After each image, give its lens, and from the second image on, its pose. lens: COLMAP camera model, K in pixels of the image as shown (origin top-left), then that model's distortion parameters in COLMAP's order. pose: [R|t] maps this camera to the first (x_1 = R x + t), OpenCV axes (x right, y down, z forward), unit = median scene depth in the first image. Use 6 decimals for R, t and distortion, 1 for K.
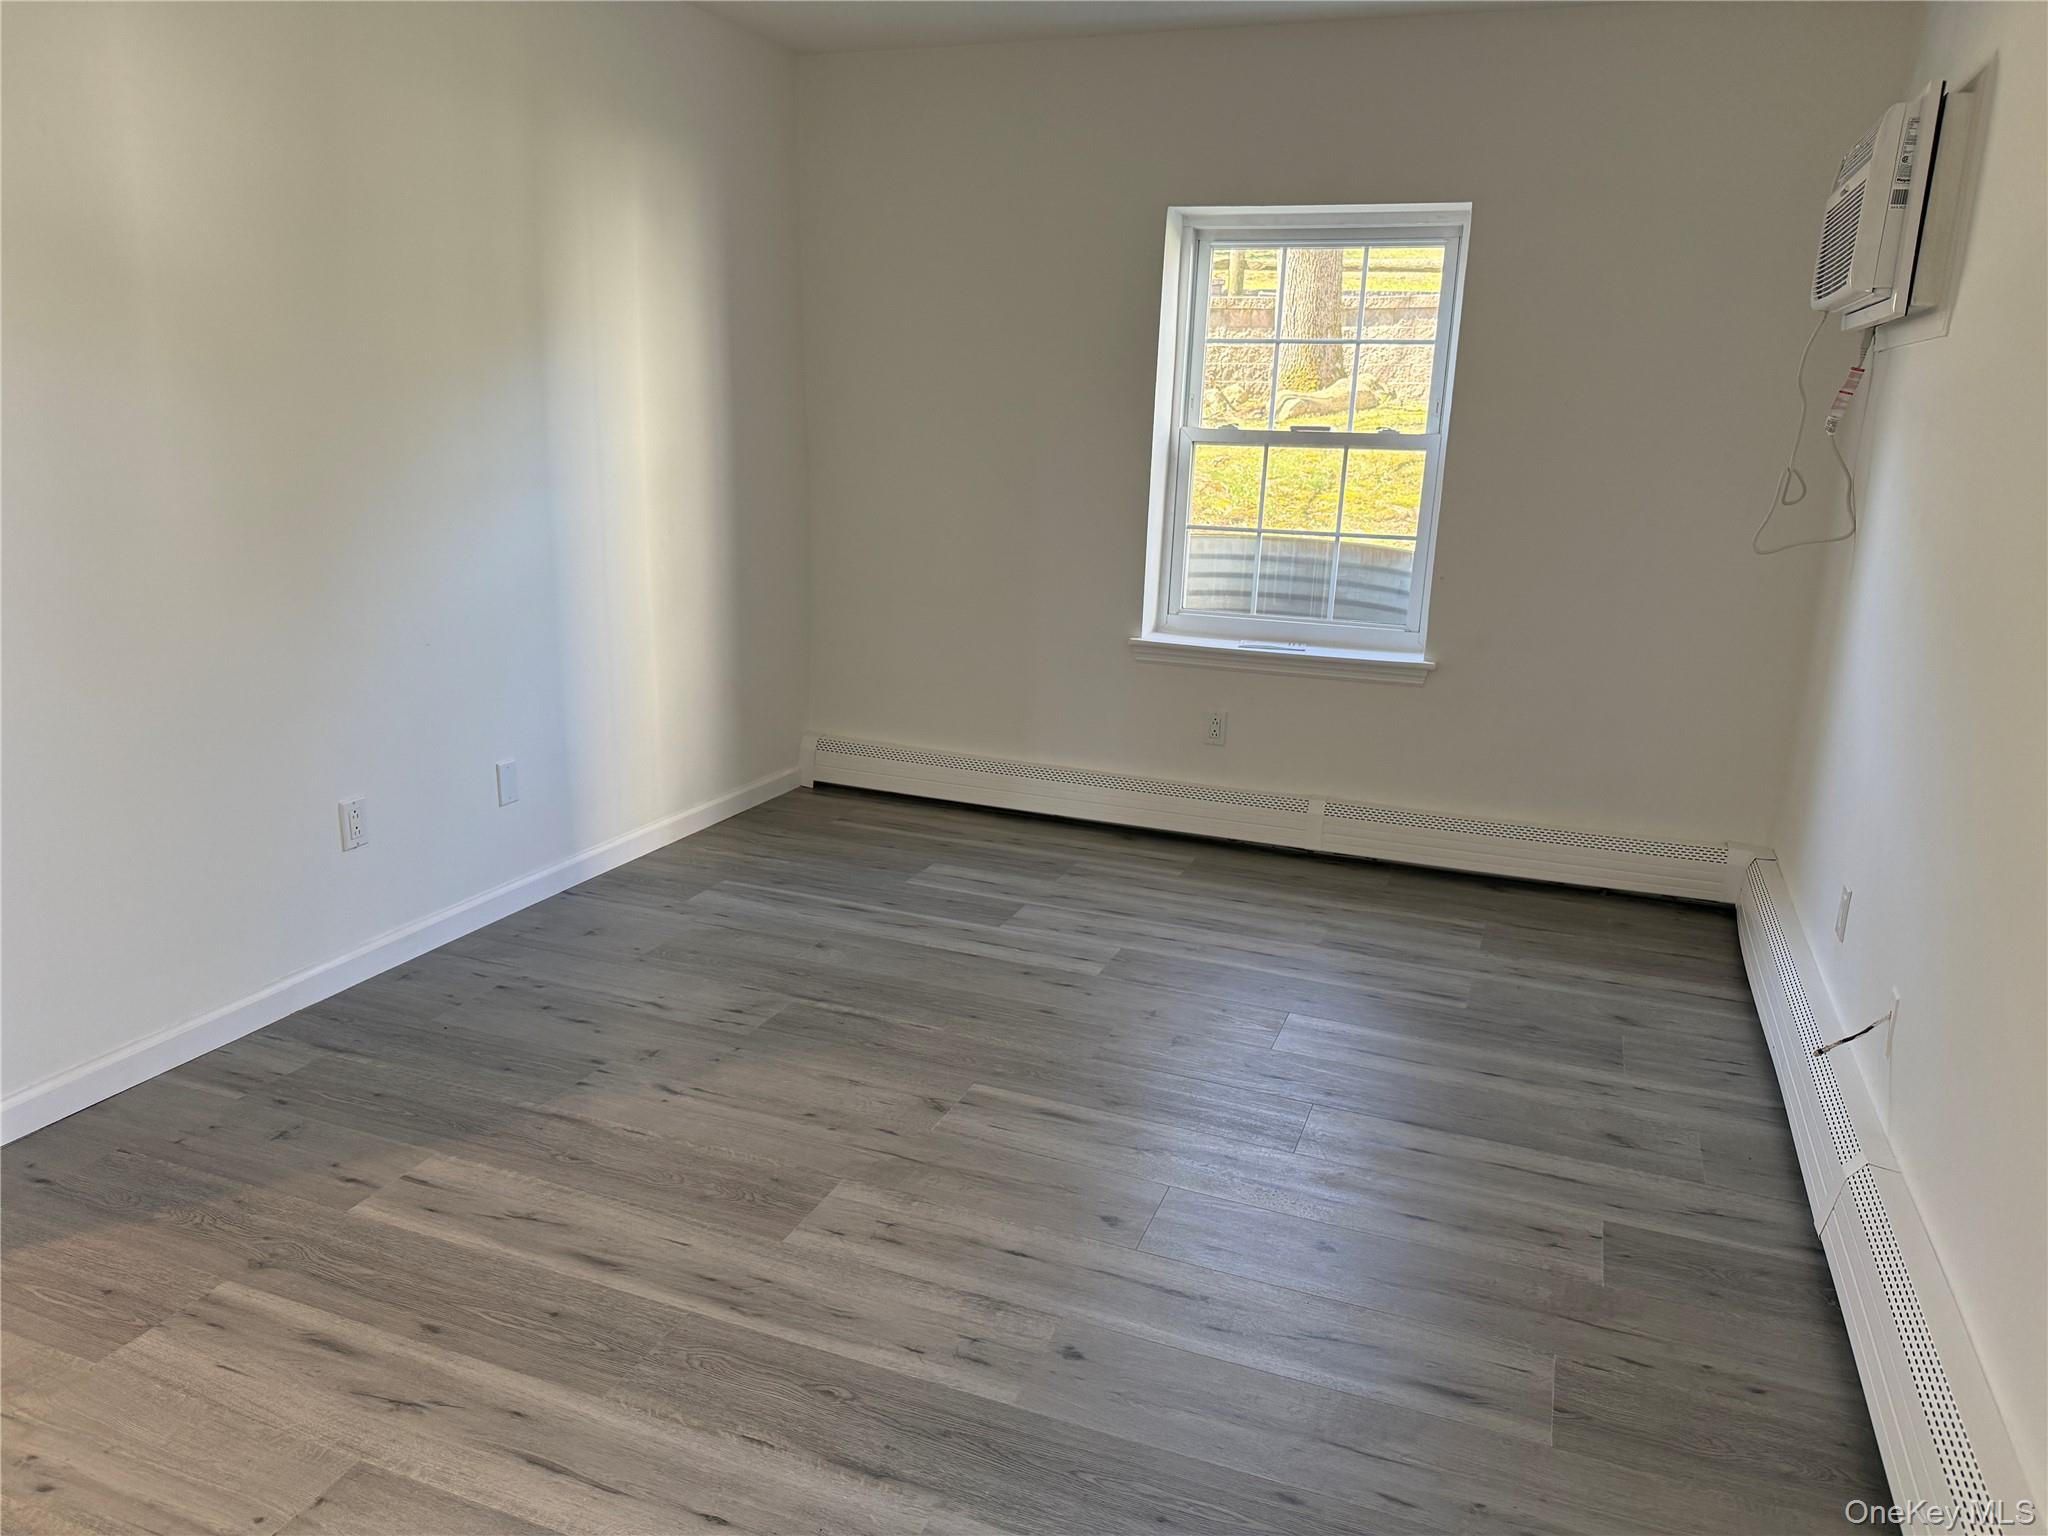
lens RADIAL K [[1437.3, 0, 1024.0], [0, 1437.3, 768.0], [0, 0, 1]] dist [0.053198, -0.068367]
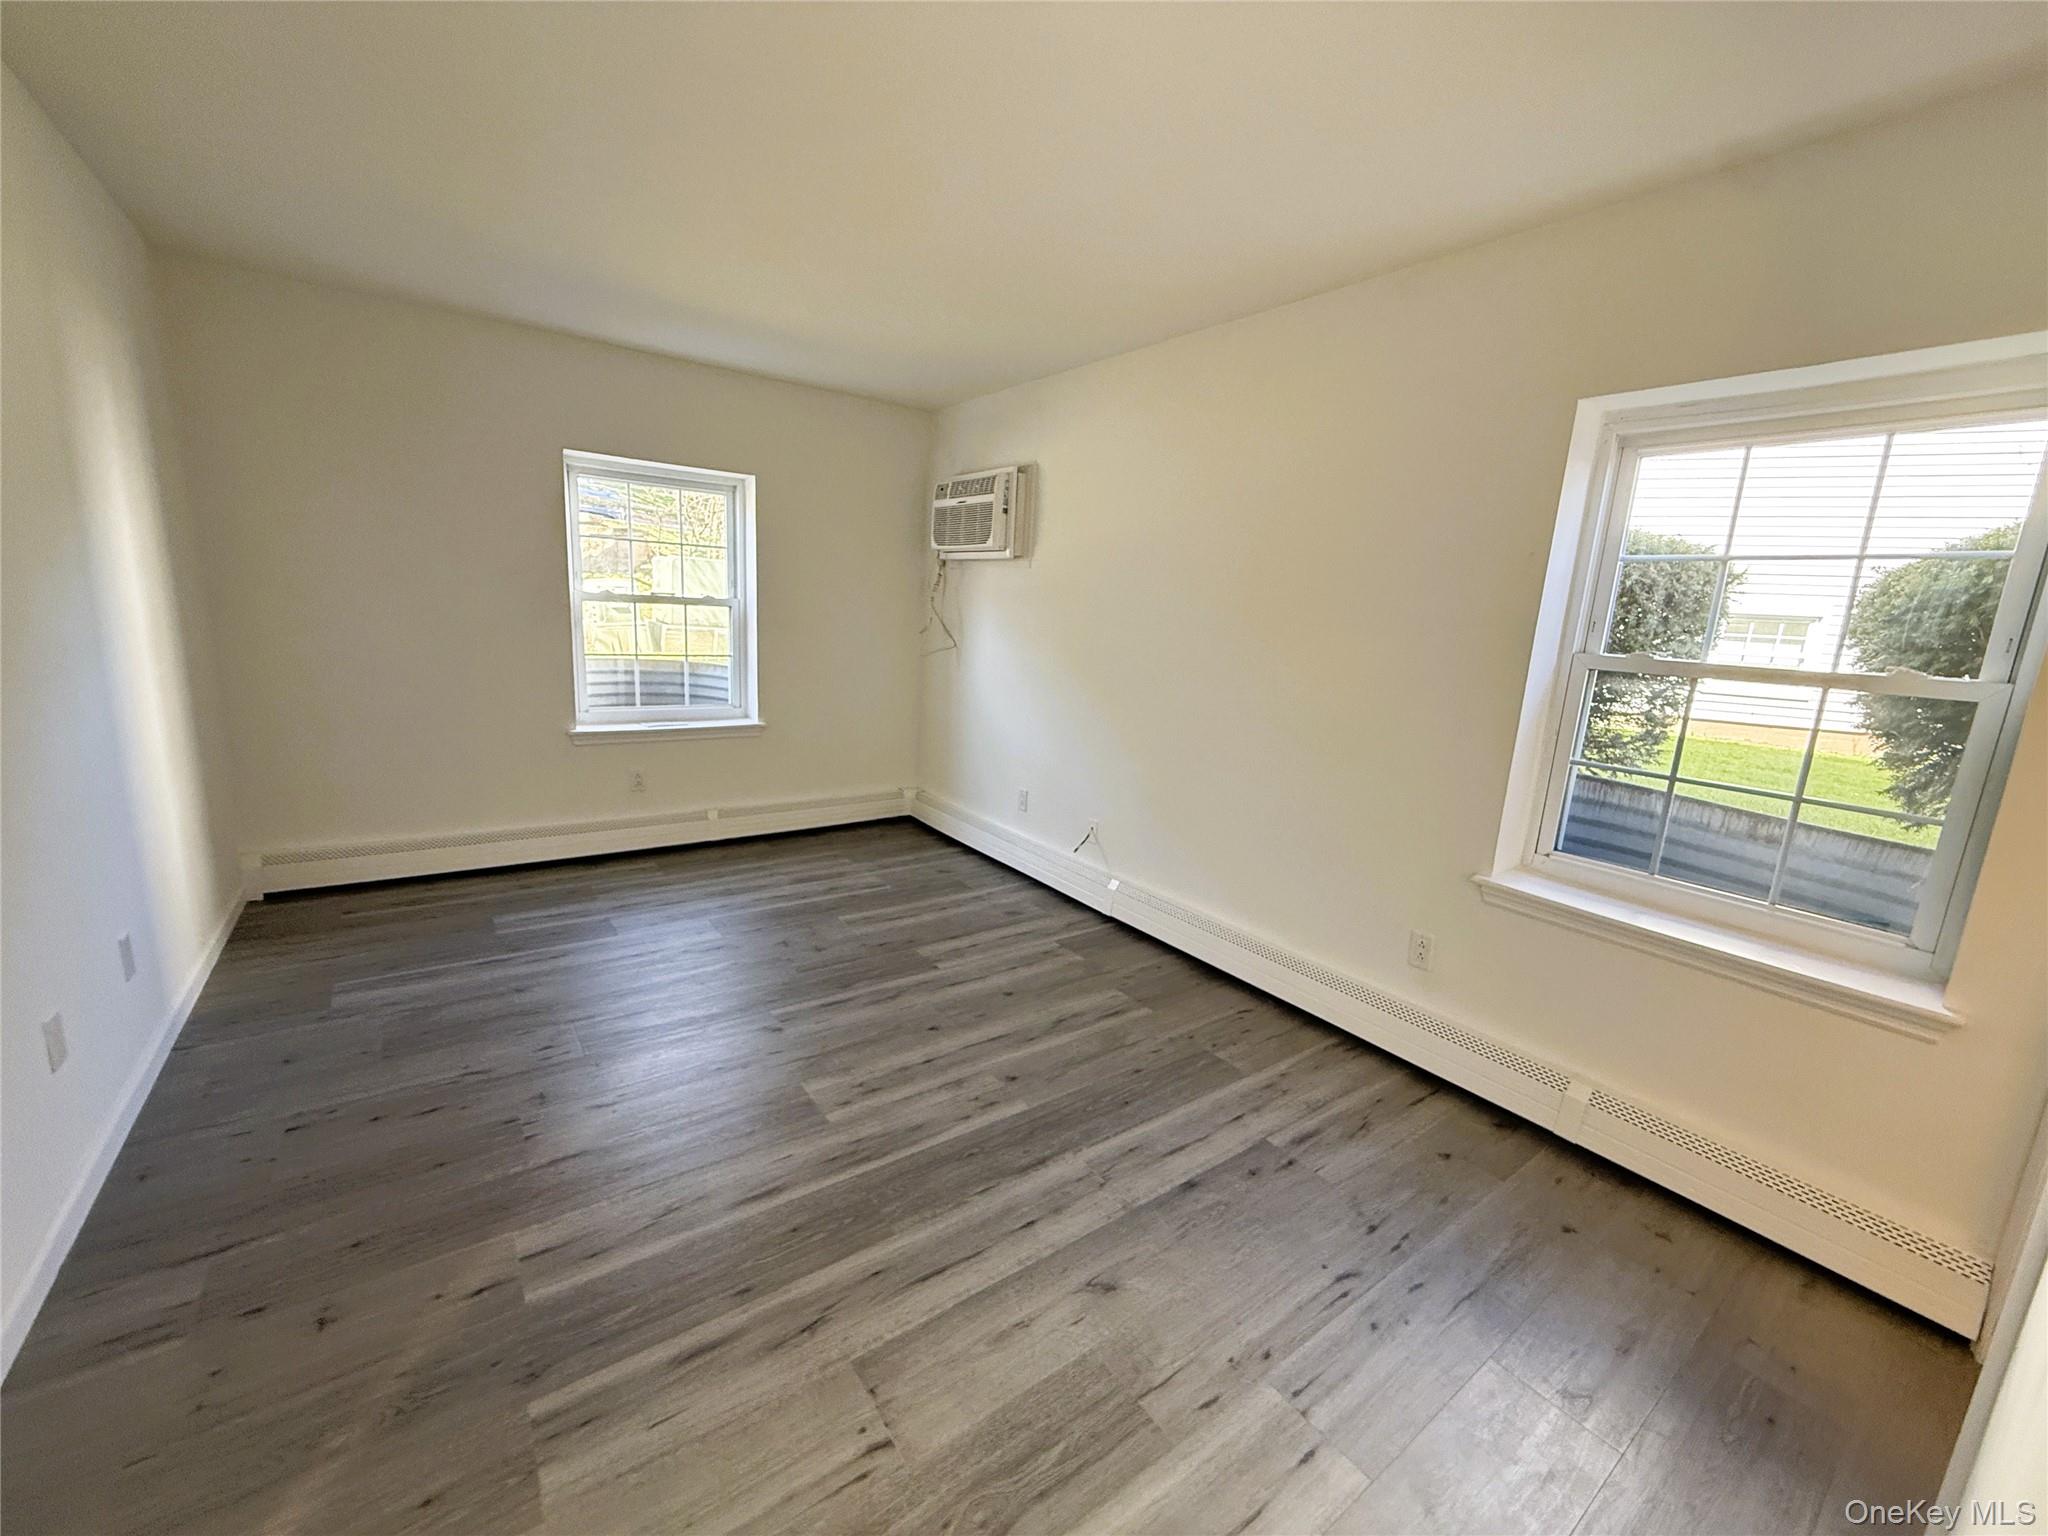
lens RADIAL K [[813.6, 0, 1017.9], [0, 813.6, 764.3], [0, 0, 1]] dist [-0.000534, -0.000224]
pose [[0.545512, -0.164173, 0.821866, -0.441437], [0.169240, 0.982003, 0.083828, -0.059590], [-0.820838, 0.093363, 0.563479, 0.179984]]
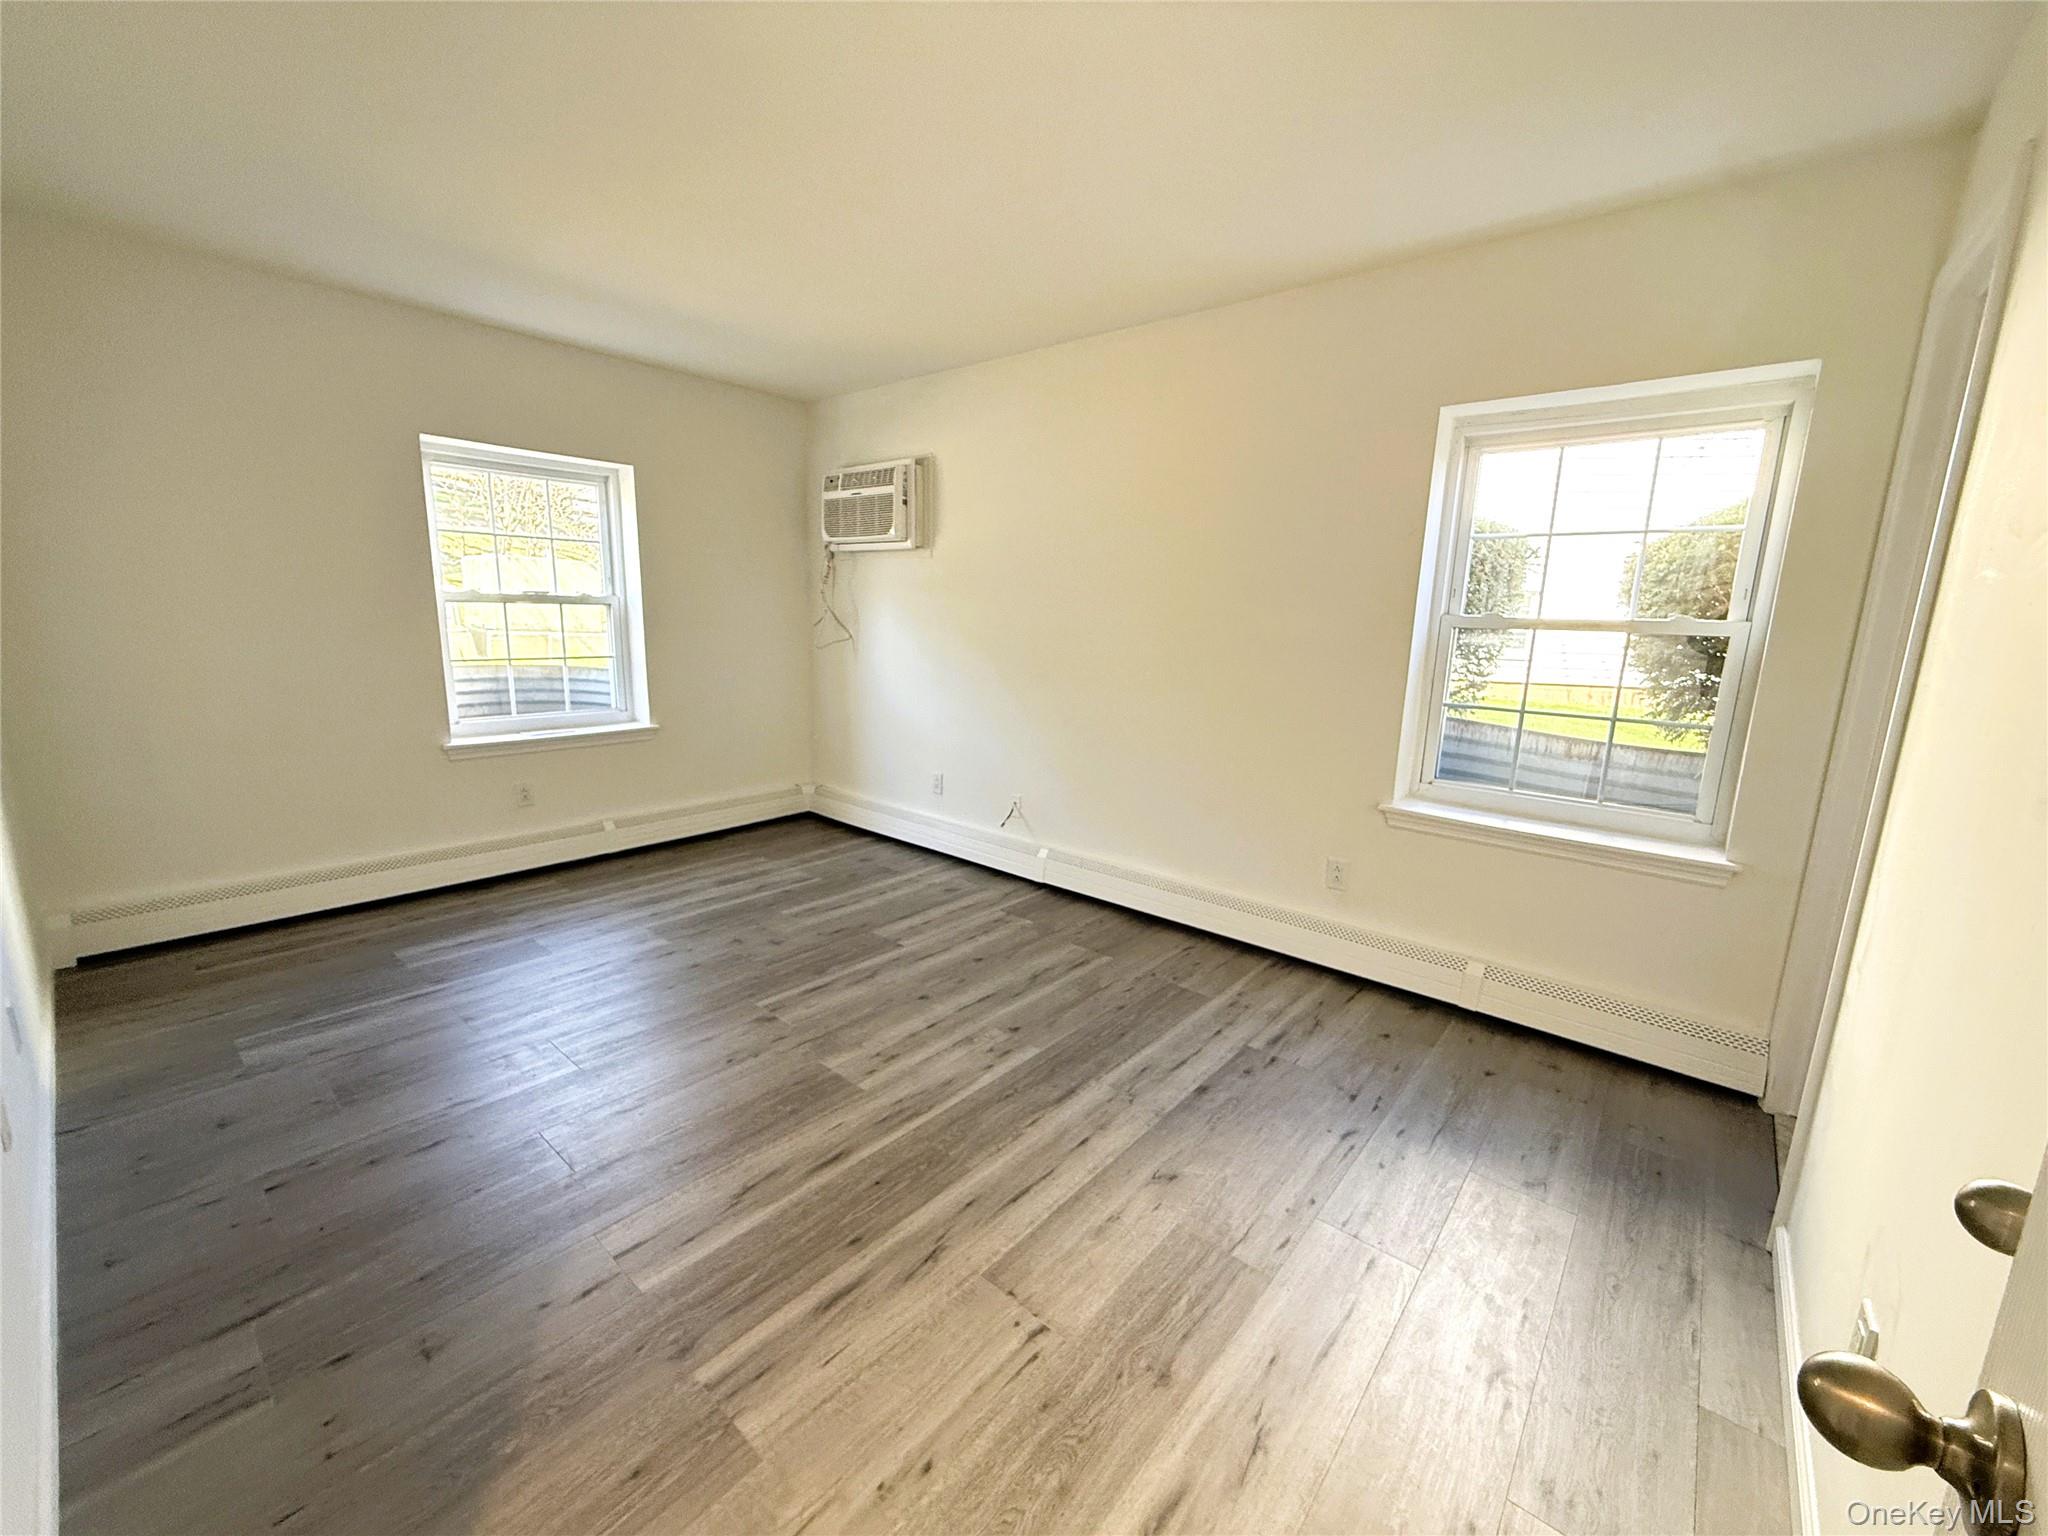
lens RADIAL K [[813.6, 0, 1017.9], [0, 813.6, 764.3], [0, 0, 1]] dist [-0.000534, -0.000224]
pose [[0.337091, -0.199752, 0.920037, -0.539084], [0.216278, 0.967528, 0.130821, -0.068664], [-0.916293, 0.154886, 0.369347, 0.272713]]
